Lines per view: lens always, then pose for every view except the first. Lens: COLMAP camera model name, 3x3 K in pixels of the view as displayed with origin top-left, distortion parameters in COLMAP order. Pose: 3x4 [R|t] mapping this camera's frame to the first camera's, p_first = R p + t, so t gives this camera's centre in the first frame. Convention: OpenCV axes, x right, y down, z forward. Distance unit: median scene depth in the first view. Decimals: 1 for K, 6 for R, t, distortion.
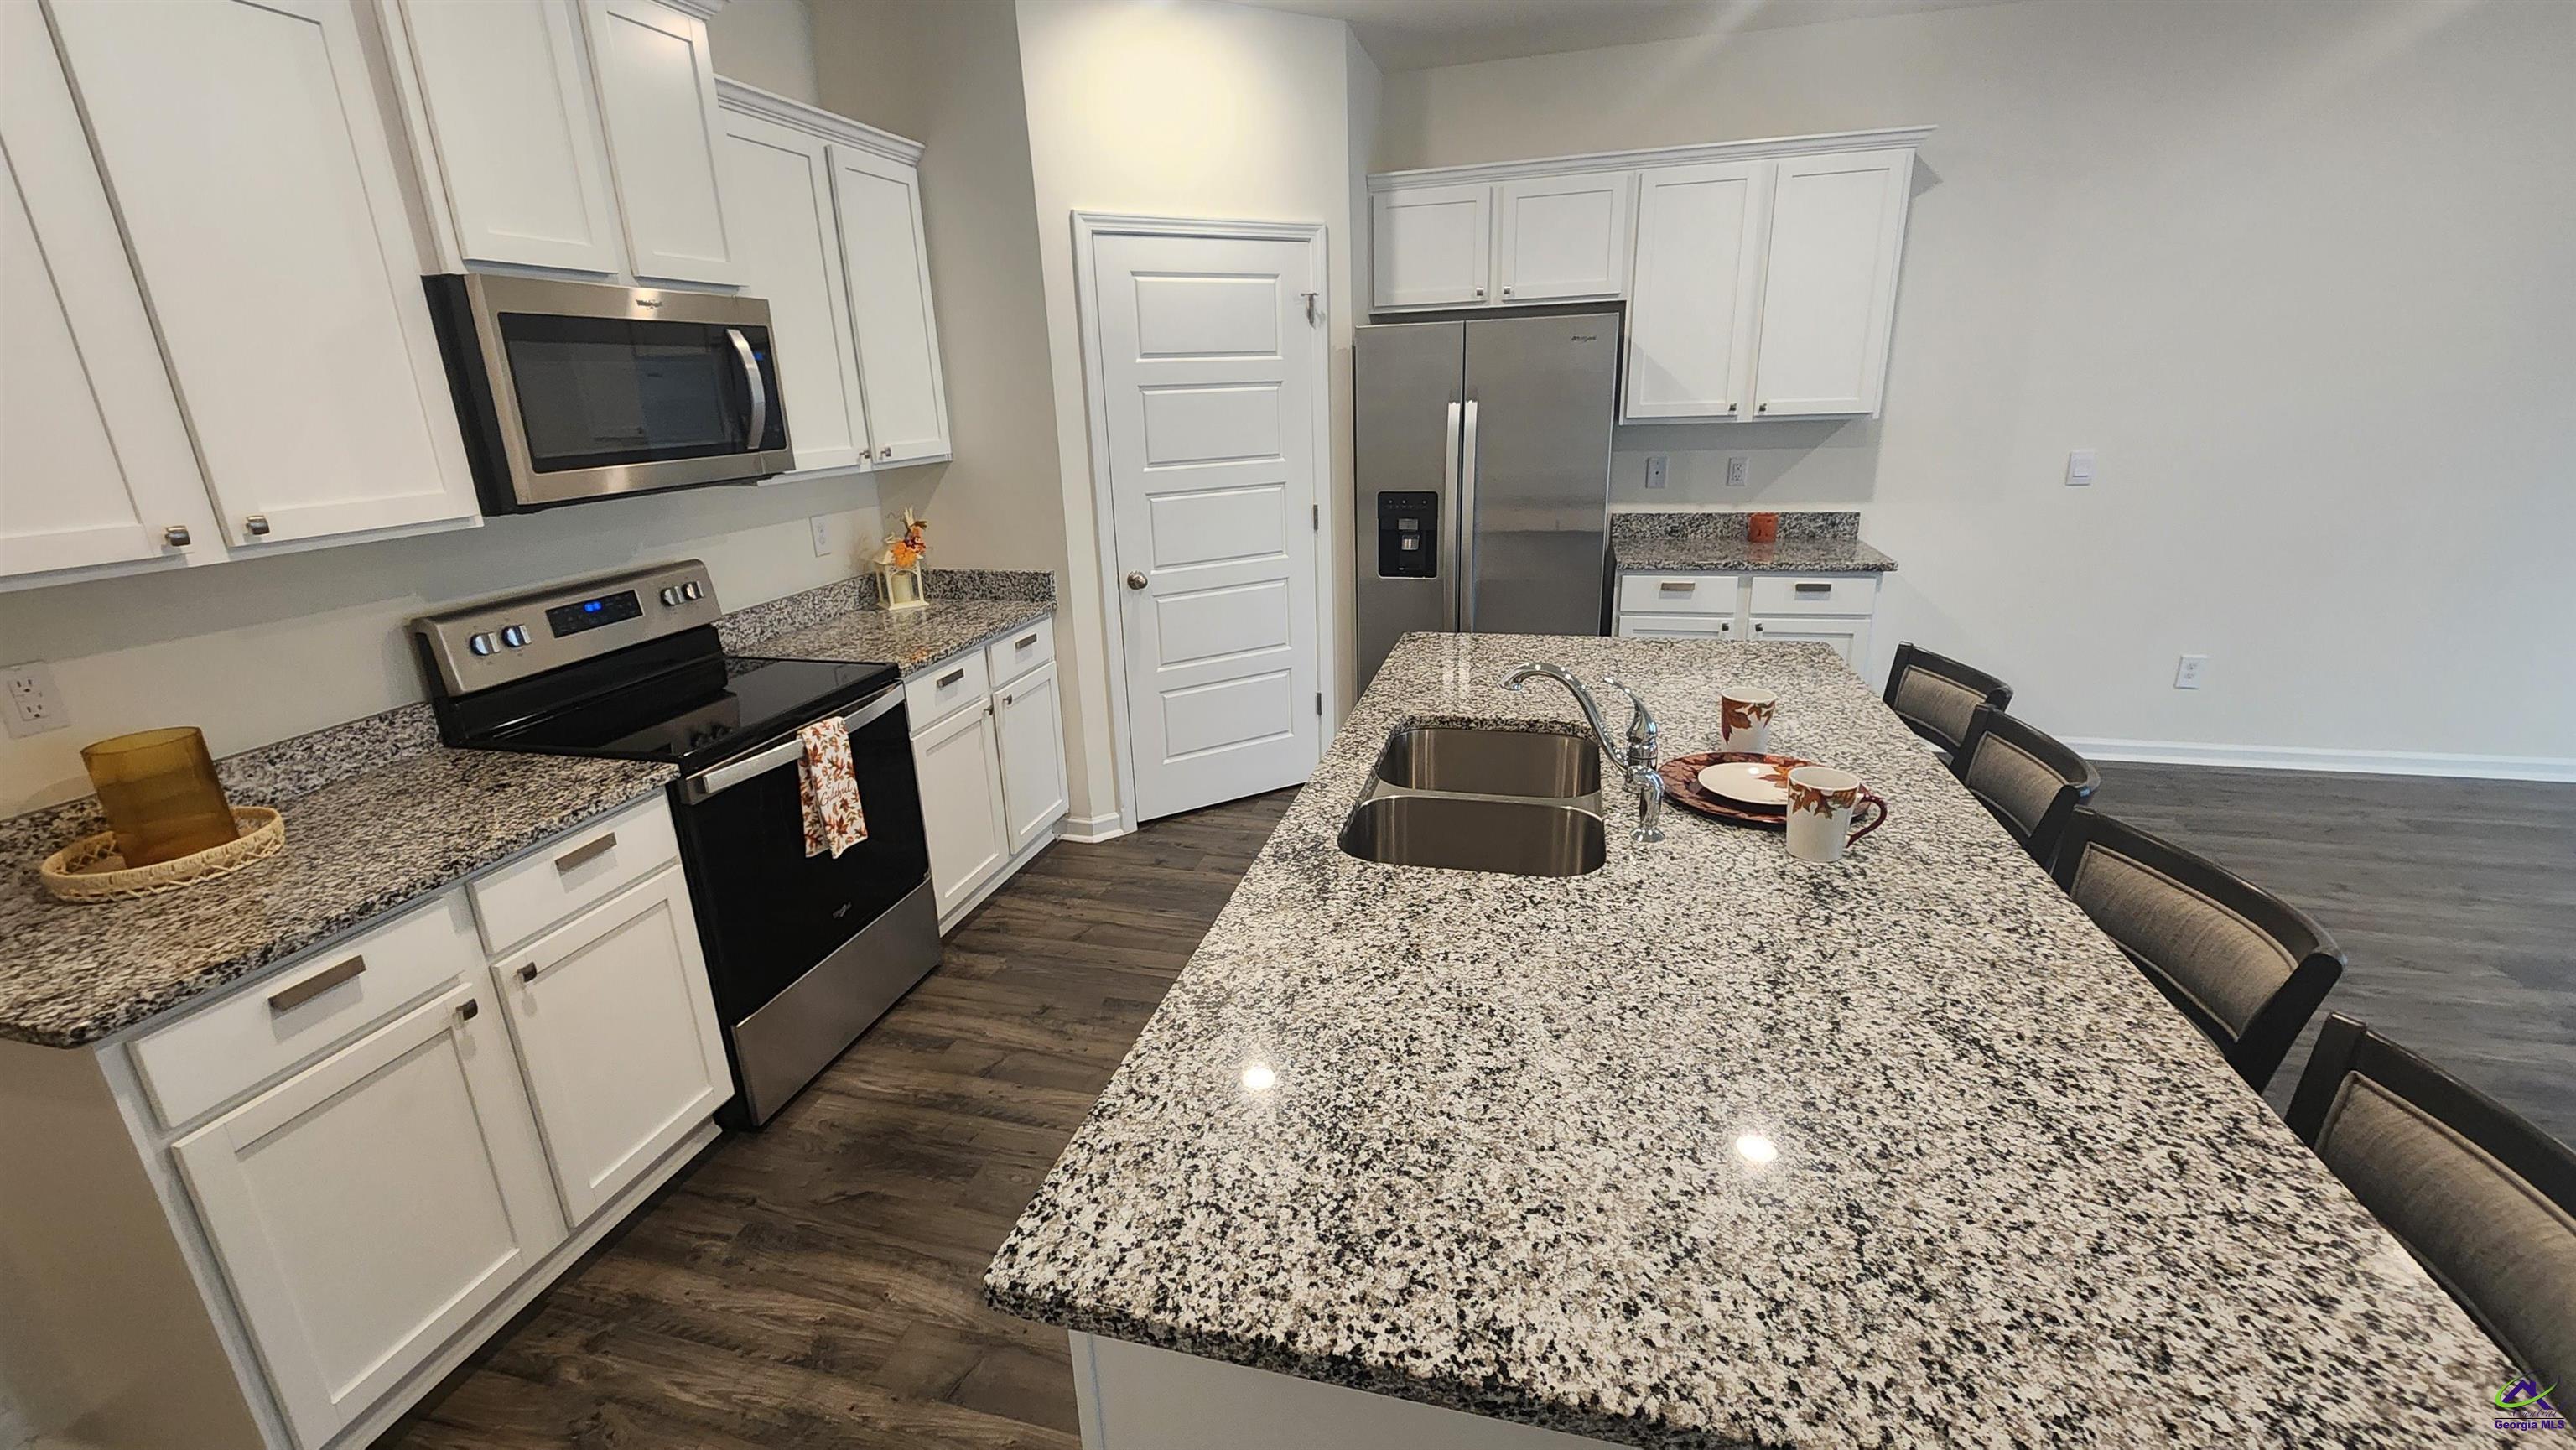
lens RADIAL K [[1063.7, 0, 1275.9], [0, 1063.7, 725.7], [0, 0, 1]] dist [0.000227, 0.000973]
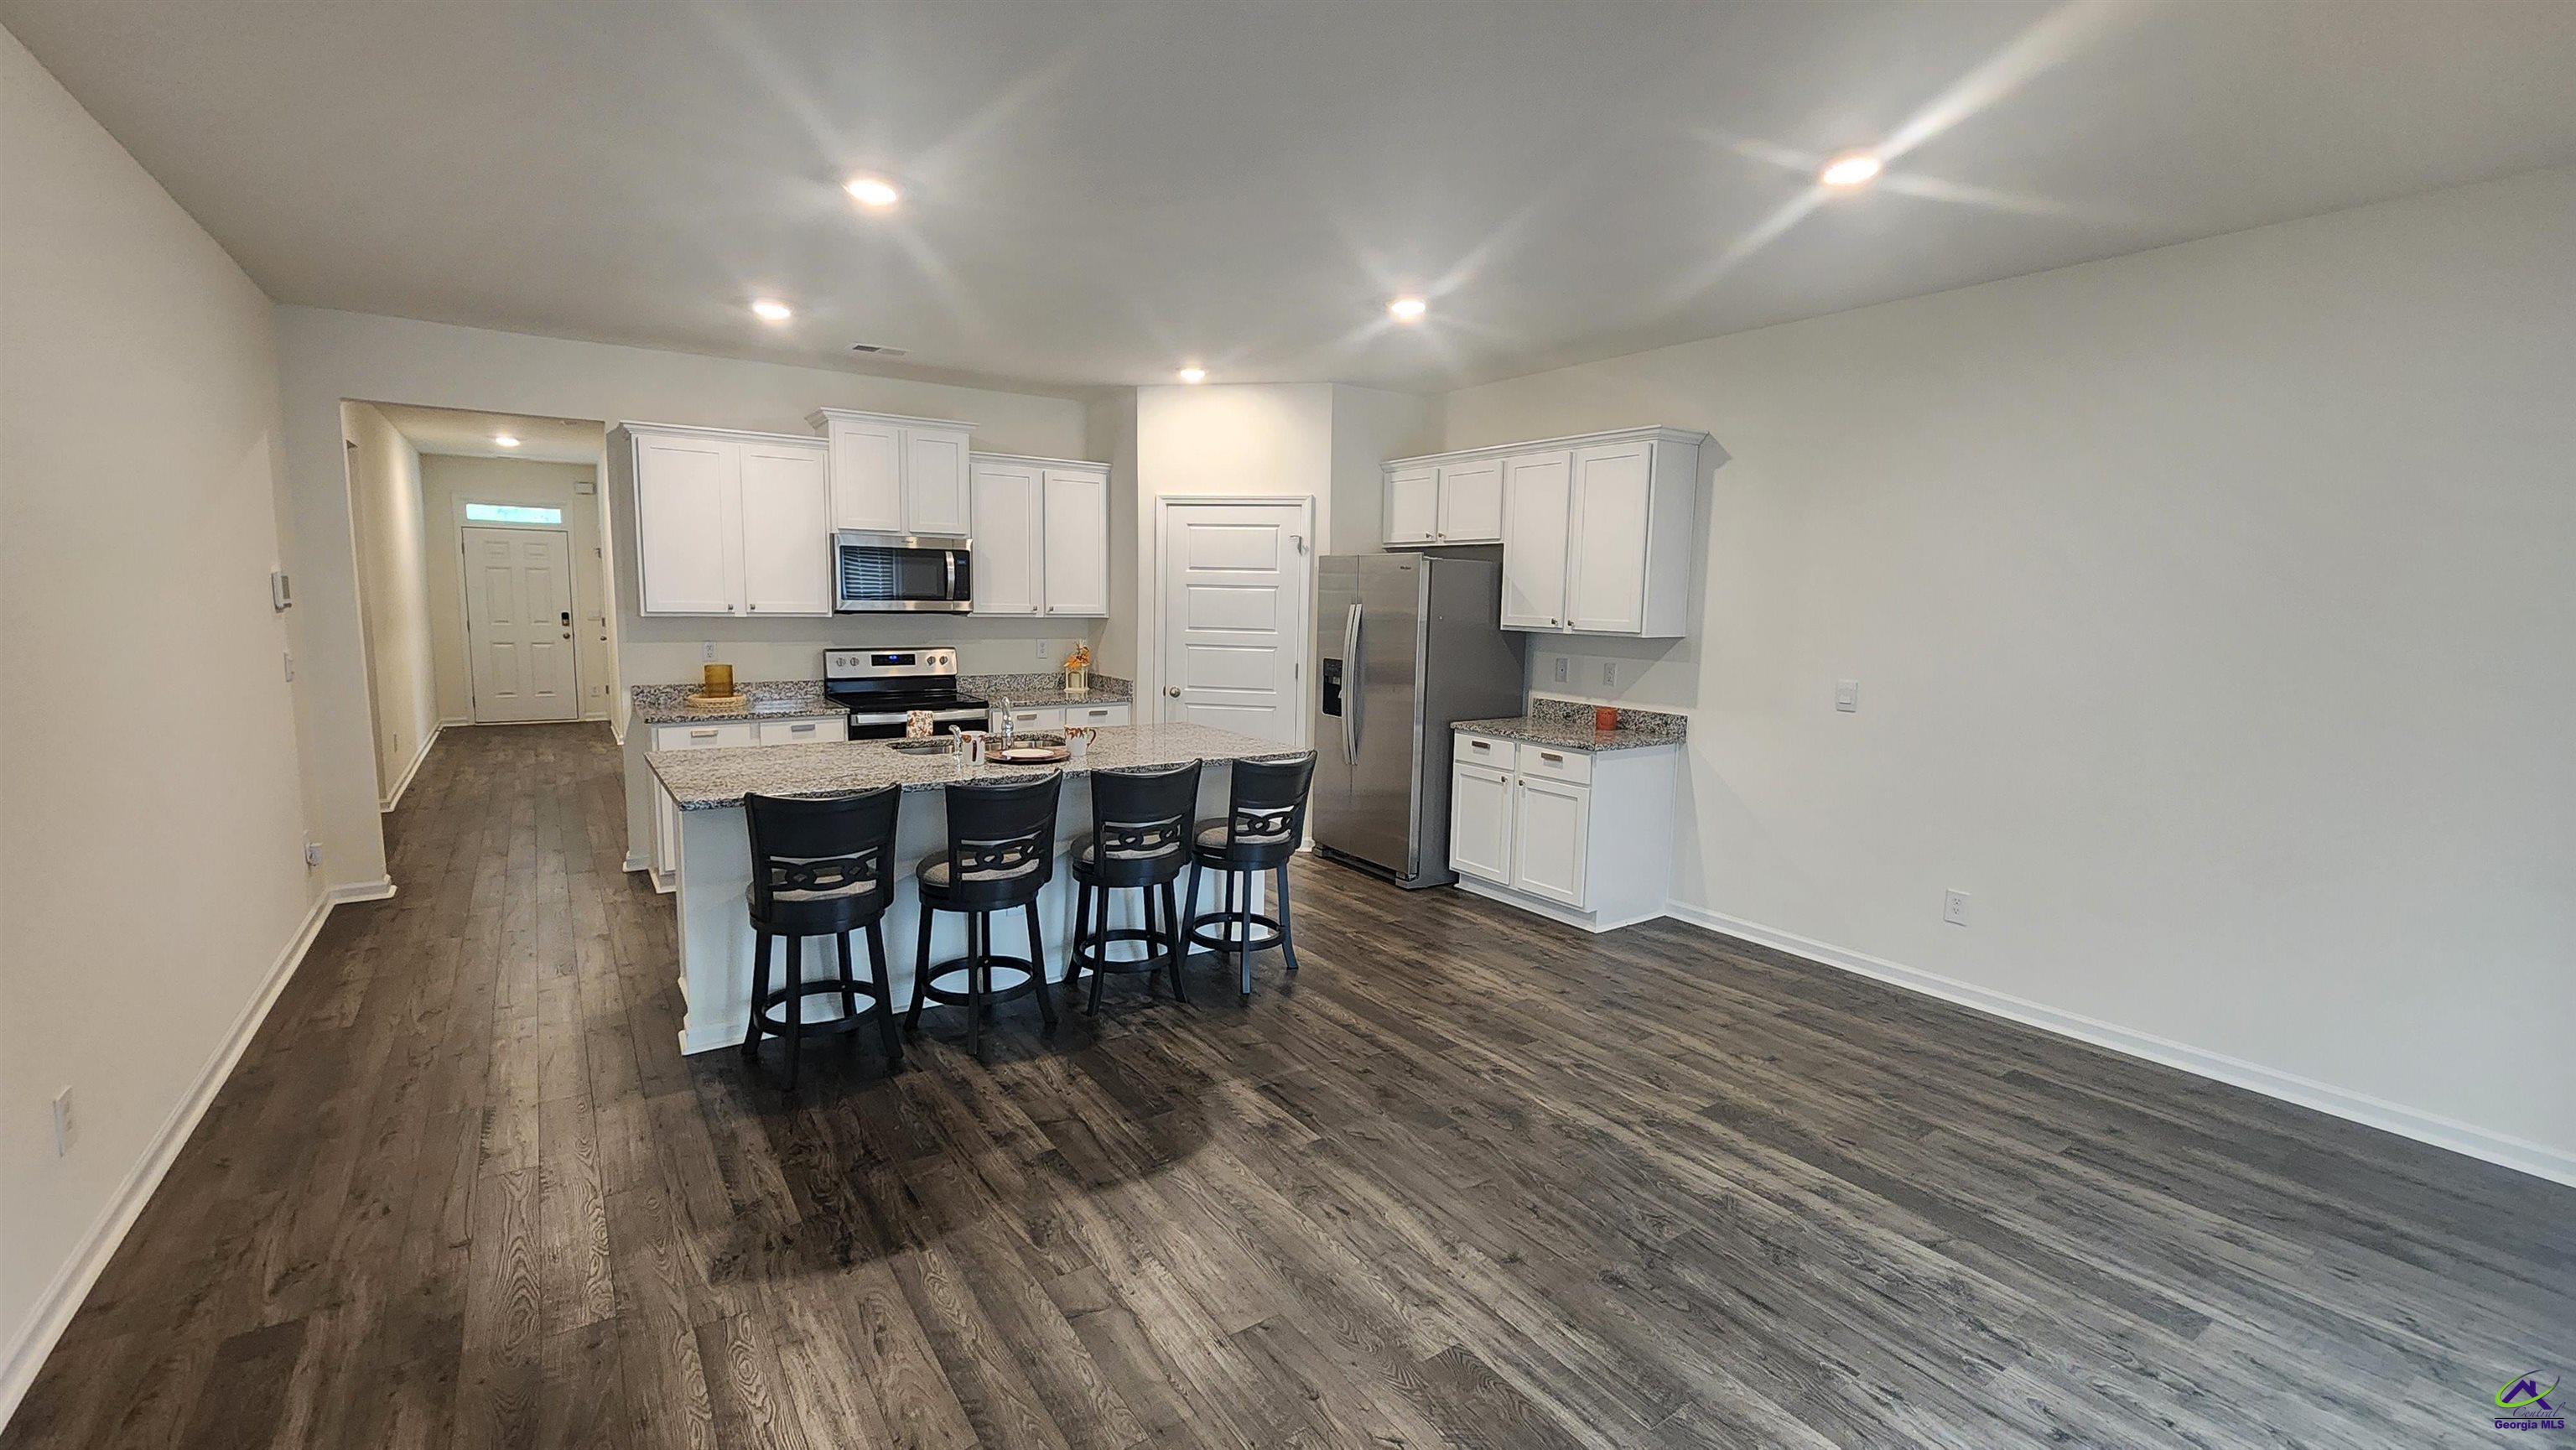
lens RADIAL K [[1063.7, 0, 1268.0], [0, 1063.7, 736.1], [0, 0, 1]] dist [0.000227, 0.000973]
pose [[0.759644, 0.136113, -0.635935, 1.593985], [-0.243468, 0.966263, -0.084015, 0.058757], [0.603045, 0.218652, 0.767155, -0.318499]]
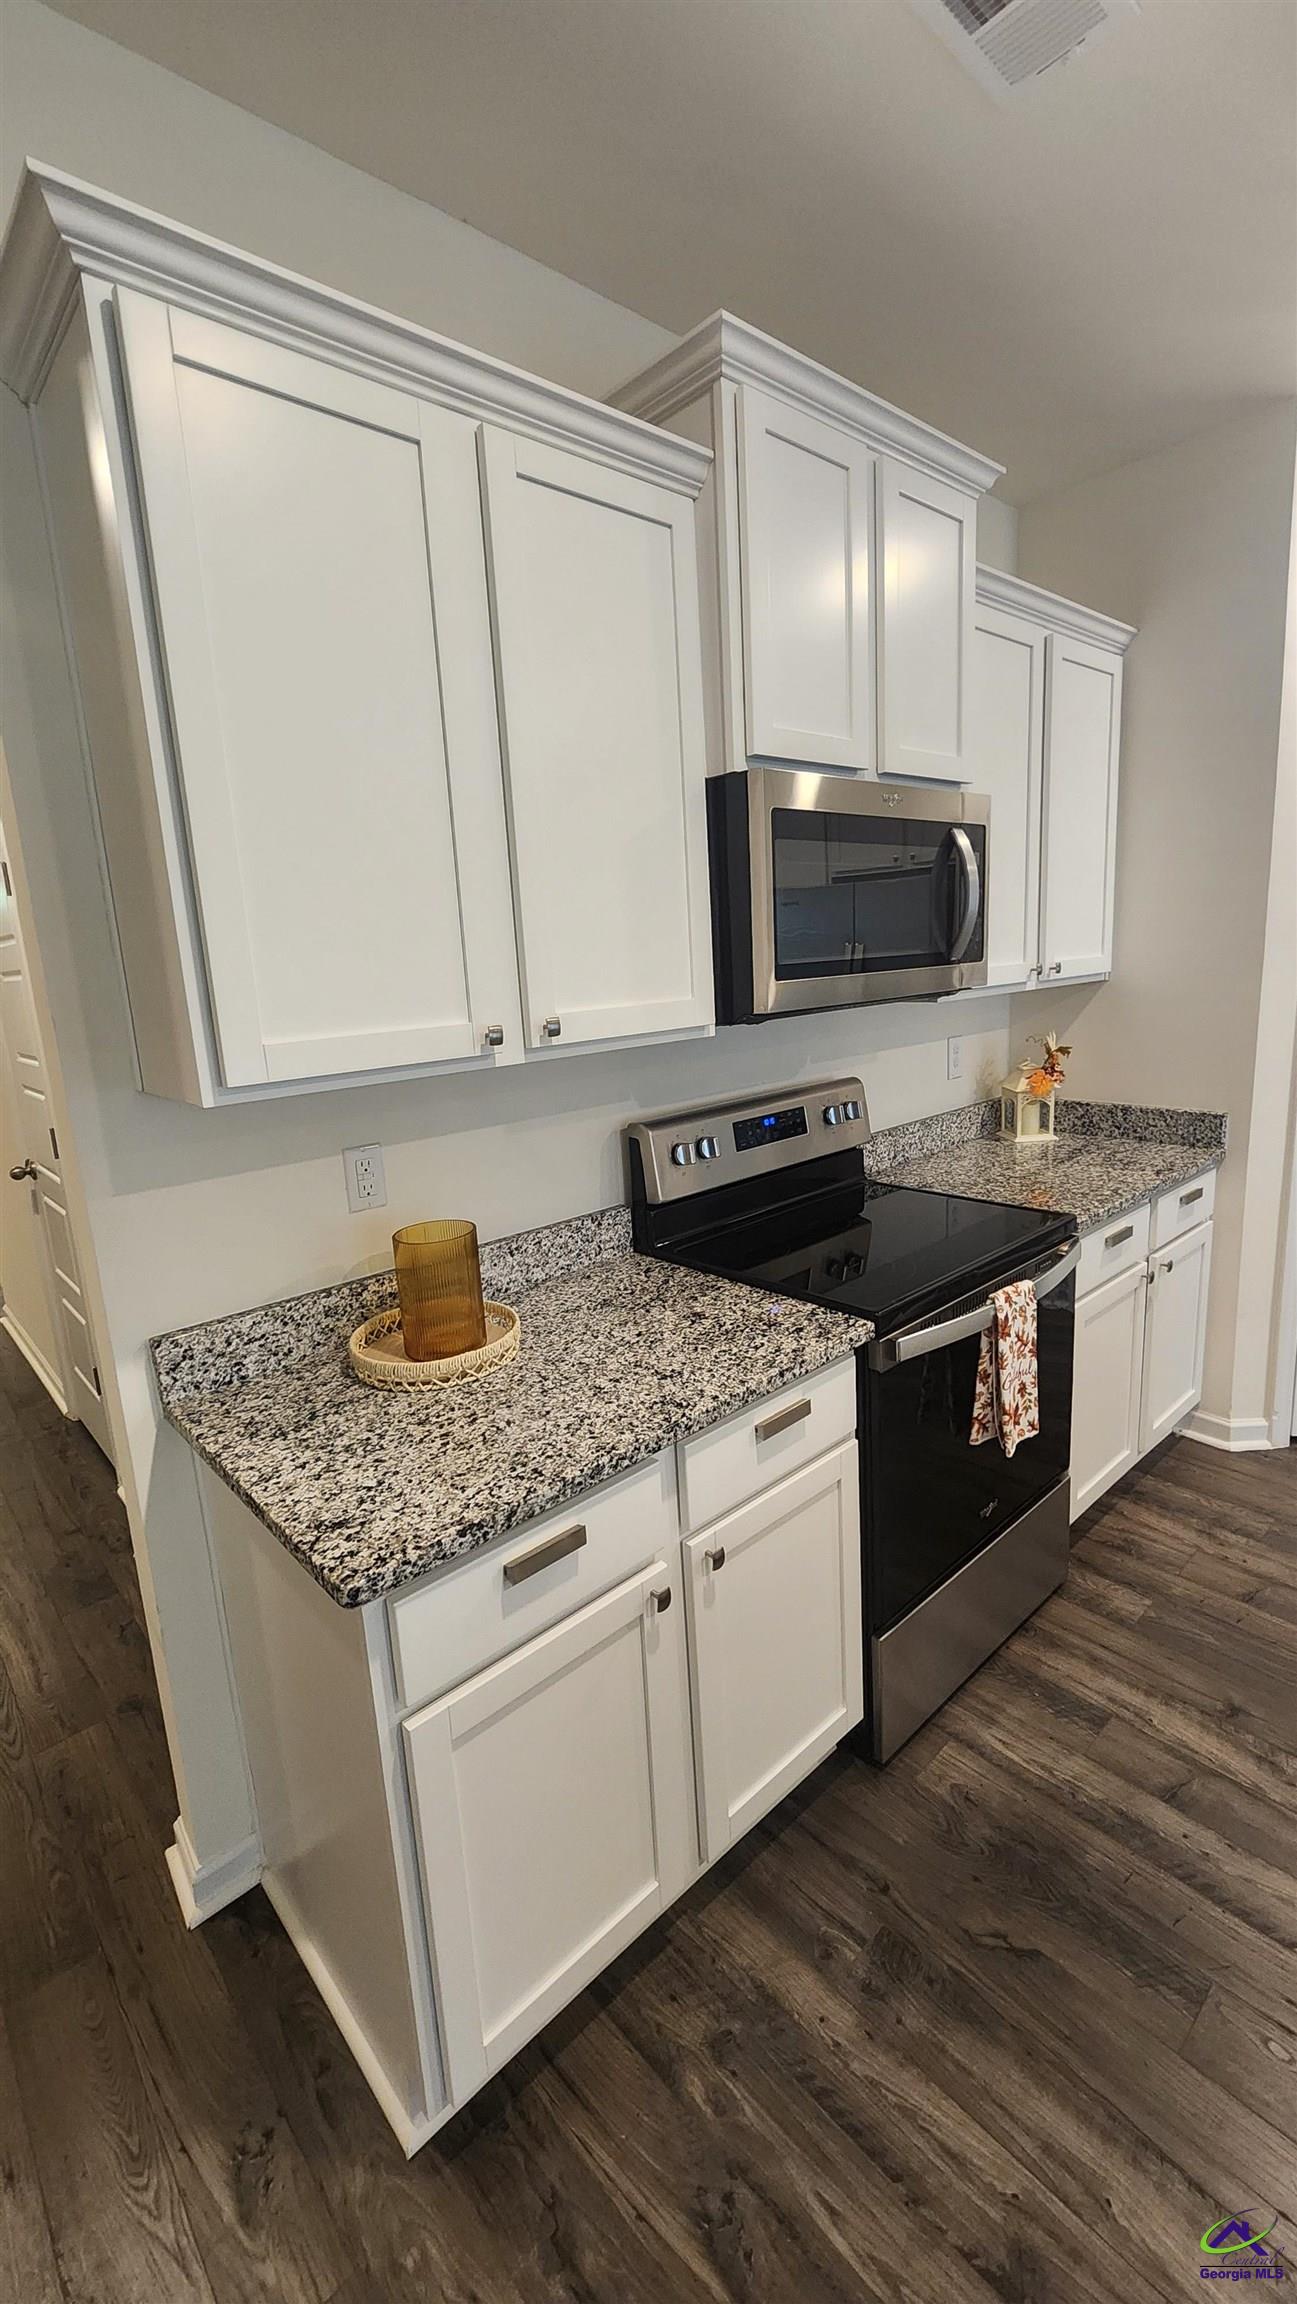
lens RADIAL K [[951.3, 0, 647.1], [0, 951.3, 1141.6], [0, 0, 1]] dist [0.000227, 0.000973]
pose [[0.841086, 0.091239, -0.533151, -0.272832], [-0.138530, 0.989132, -0.049269, -0.036094], [0.522861, 0.115296, 0.844585, 0.214994]]
